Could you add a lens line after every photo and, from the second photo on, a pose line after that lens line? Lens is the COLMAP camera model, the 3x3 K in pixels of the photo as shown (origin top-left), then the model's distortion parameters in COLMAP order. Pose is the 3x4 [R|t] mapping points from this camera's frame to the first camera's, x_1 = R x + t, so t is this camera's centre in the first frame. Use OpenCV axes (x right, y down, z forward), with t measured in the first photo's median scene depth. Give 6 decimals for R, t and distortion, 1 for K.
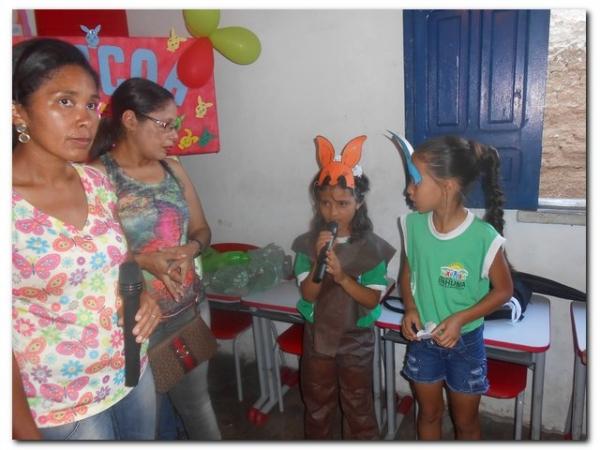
lens RADIAL K [[451.8, 0, 291.0], [0, 451.8, 223.5], [0, 0, 1]] dist [-0.019022, 0.022290]
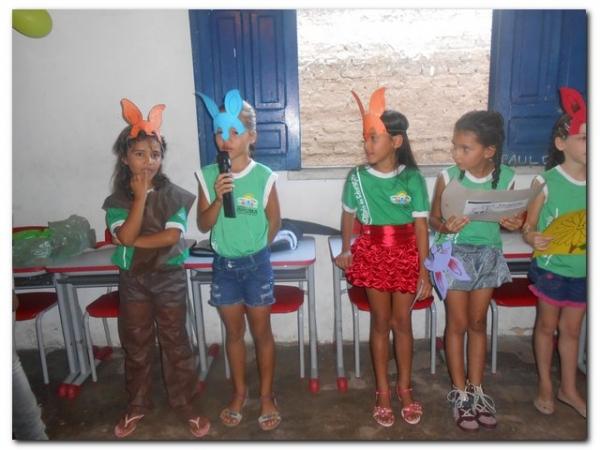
lens RADIAL K [[451.8, 0, 298.3], [0, 451.8, 219.8], [0, 0, 1]] dist [-0.019022, 0.022290]
pose [[0.886042, -0.057390, 0.460039, -0.065900], [0.081687, 0.996109, -0.033064, 0.136479], [-0.456352, 0.066875, 0.887283, -0.139879]]
